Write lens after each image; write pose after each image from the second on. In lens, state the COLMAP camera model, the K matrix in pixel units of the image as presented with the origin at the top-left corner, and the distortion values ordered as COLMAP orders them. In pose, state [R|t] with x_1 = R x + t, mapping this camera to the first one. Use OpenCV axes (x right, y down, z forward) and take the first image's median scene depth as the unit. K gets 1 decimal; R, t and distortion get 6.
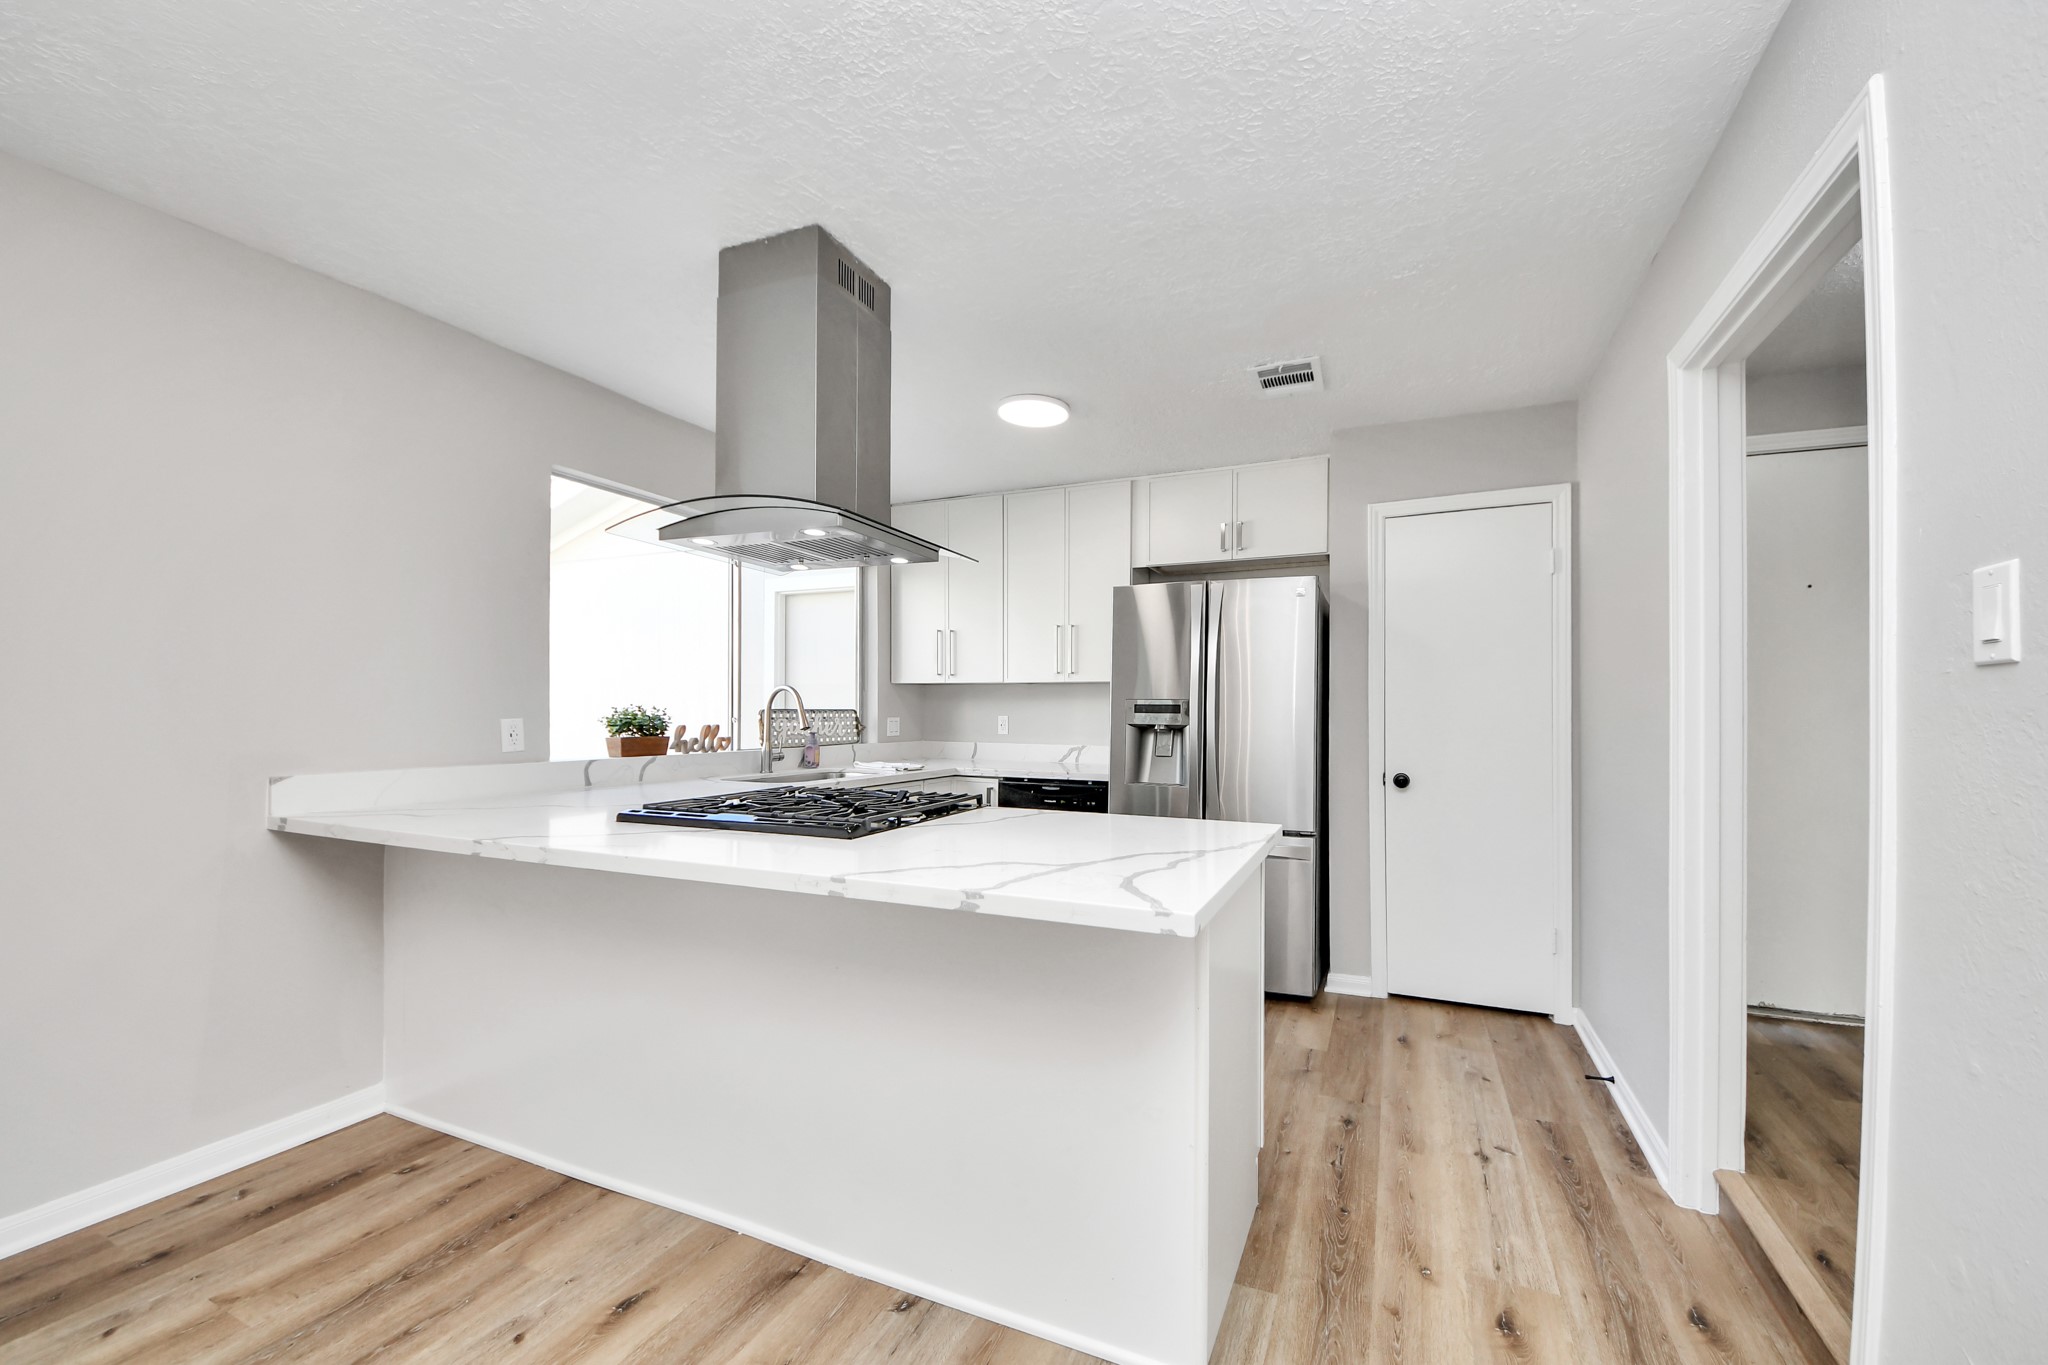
lens RADIAL K [[757.1, 0, 1118.8], [0, 757.1, 712.3], [0, 0, 1]] dist [-0.000783, -0.000365]
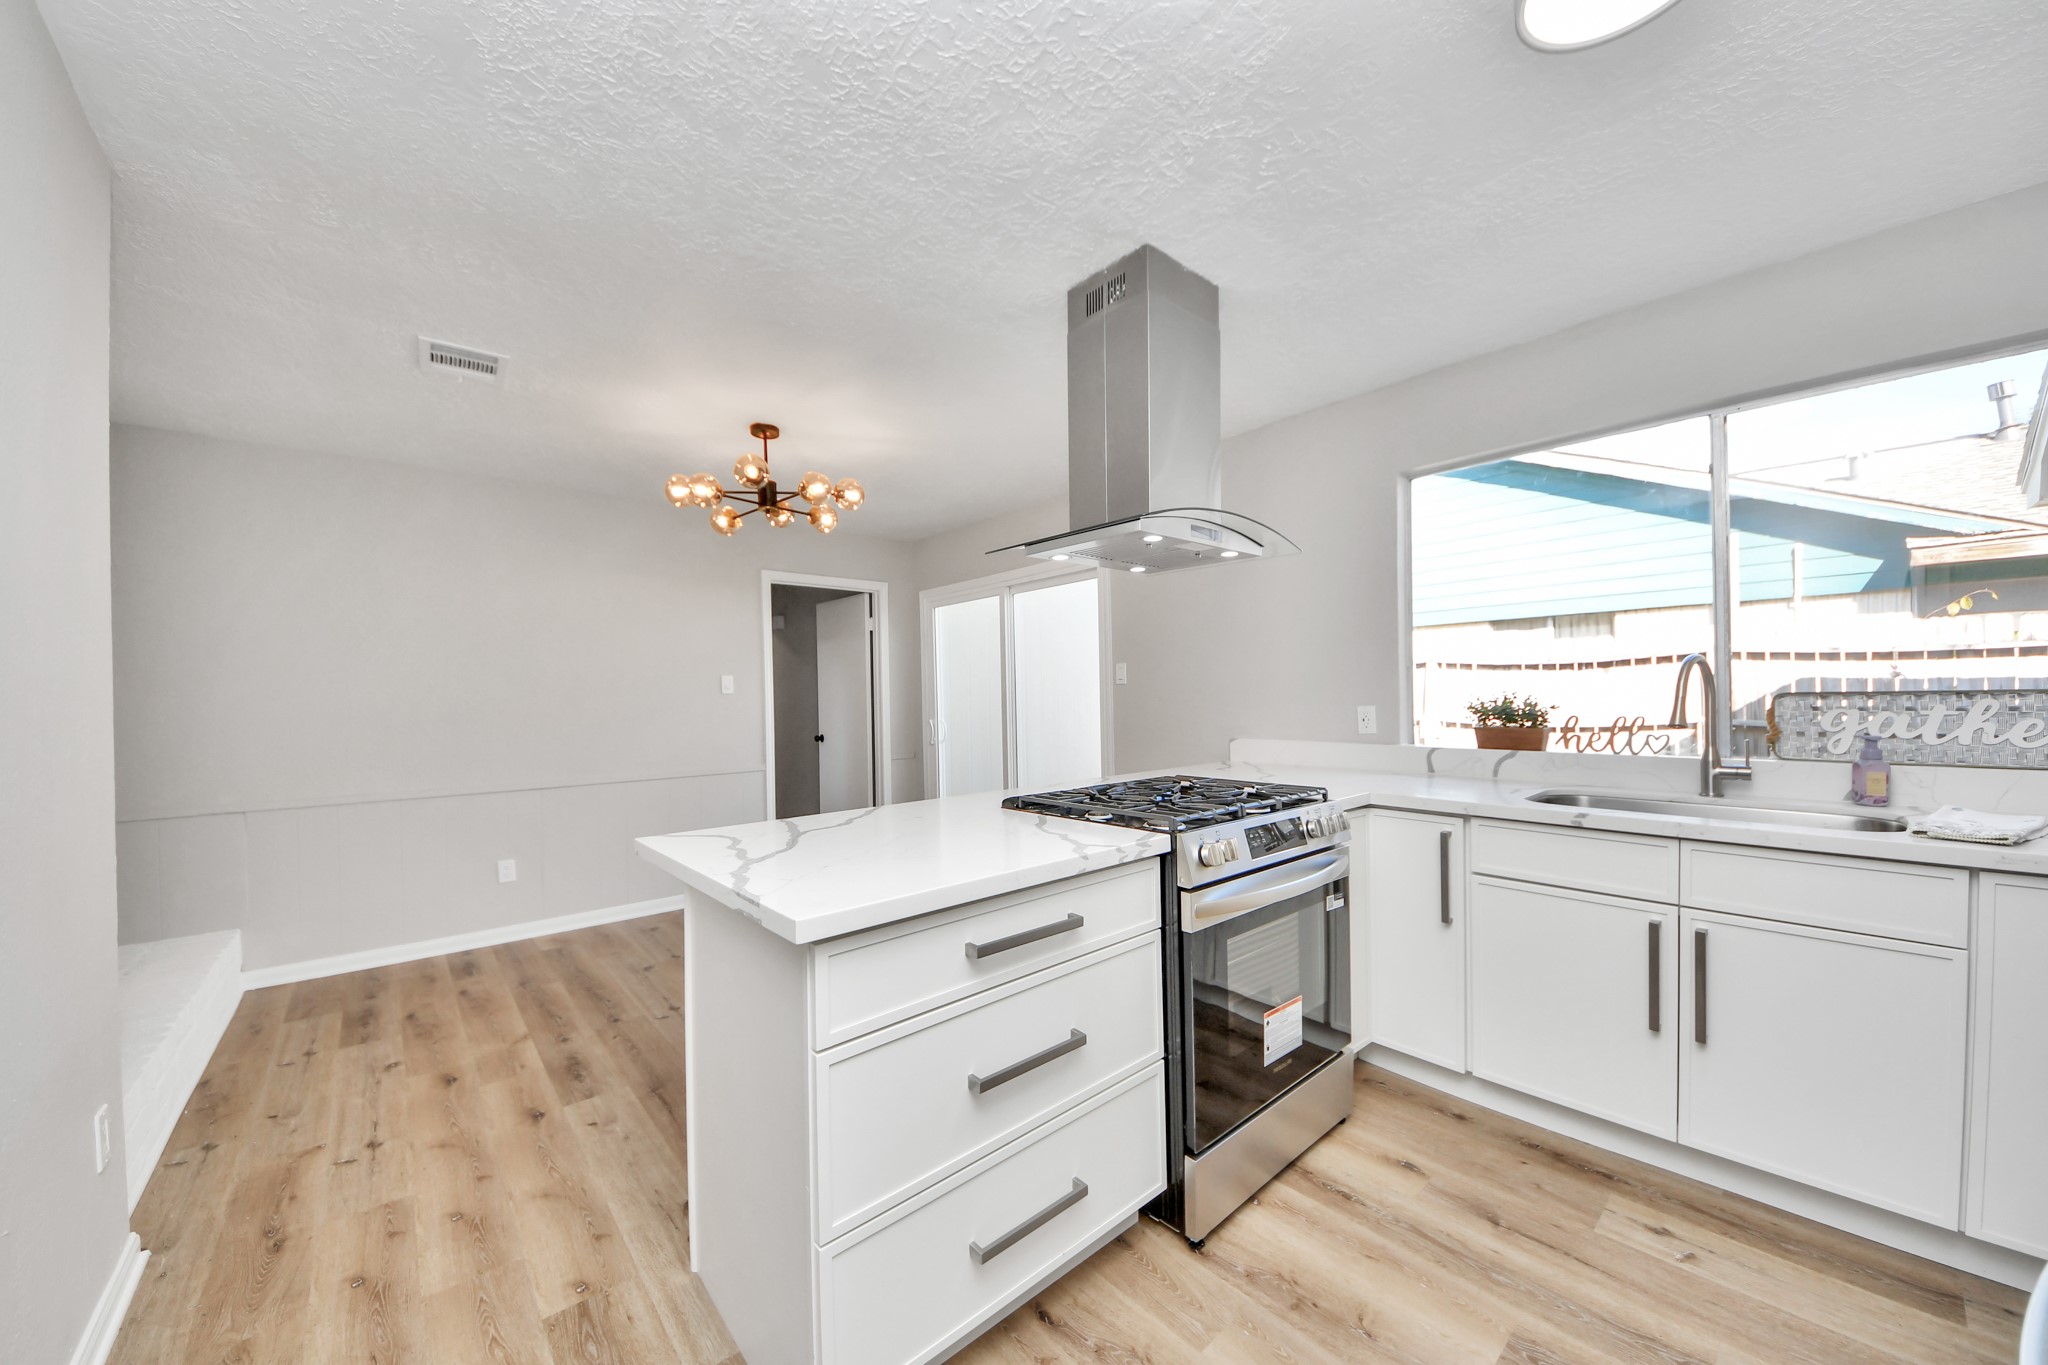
lens RADIAL K [[754.0, 0, 1017.0], [0, 754.0, 696.2], [0, 0, 1]] dist [-0.001027, -0.000275]
pose [[-0.498396, 0.004049, -0.866940, 0.419122], [0.014777, 0.999883, -0.003825, -0.009269], [0.866823, -0.014717, -0.498398, 0.961589]]
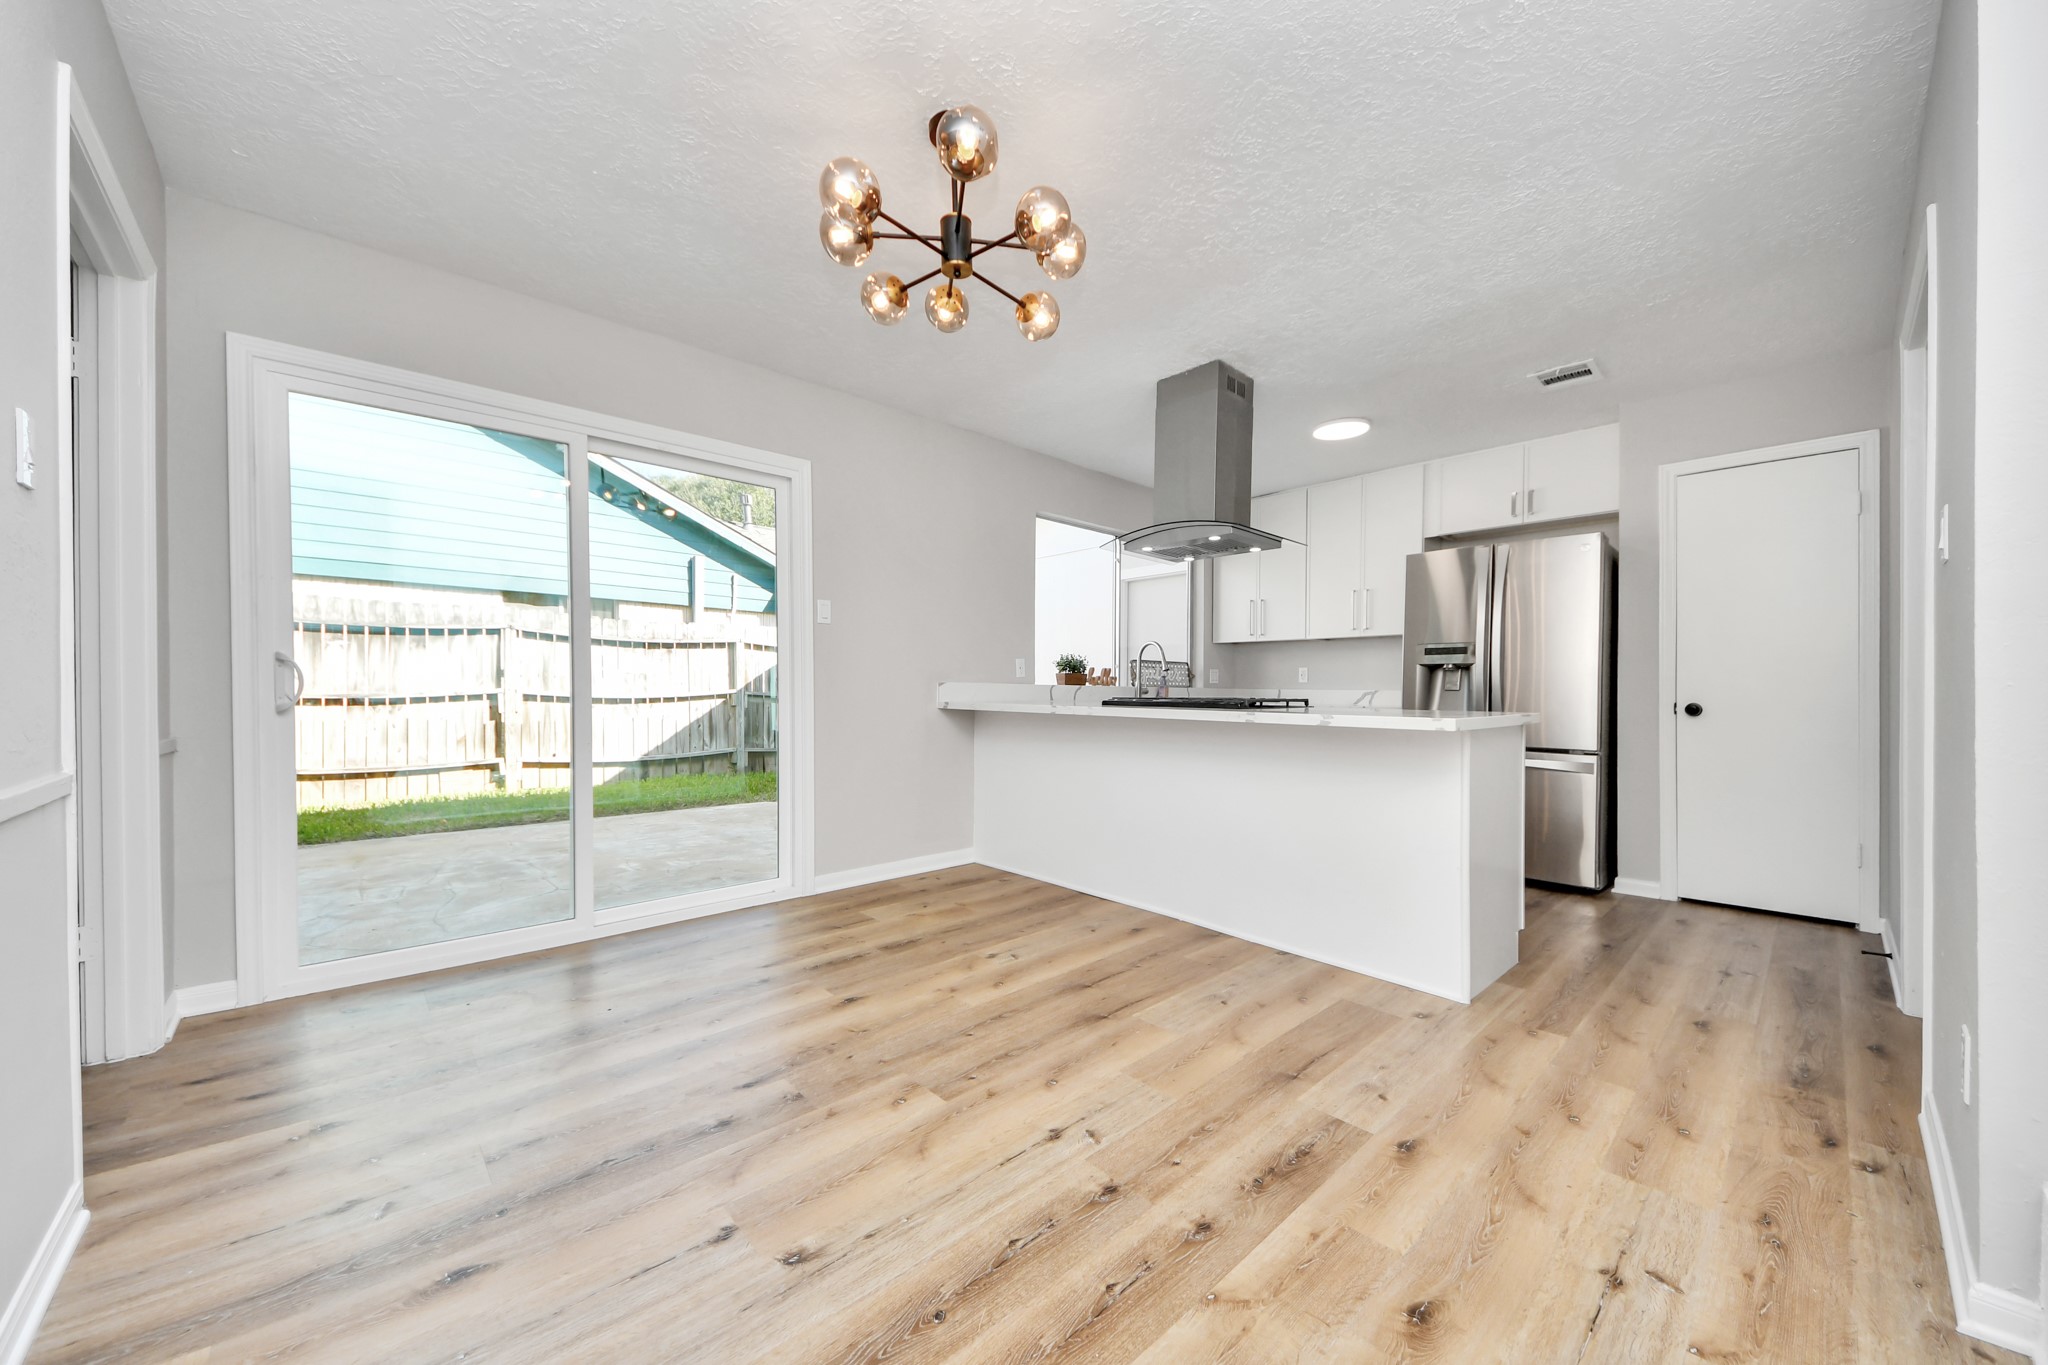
lens RADIAL K [[754.0, 0, 1017.0], [0, 754.0, 696.2], [0, 0, 1]] dist [-0.001027, -0.000275]
pose [[0.887980, 0.006956, -0.459829, -0.005172], [-0.005667, 0.999975, 0.004185, 0.077519], [0.459847, -0.001110, 0.887997, -0.479396]]
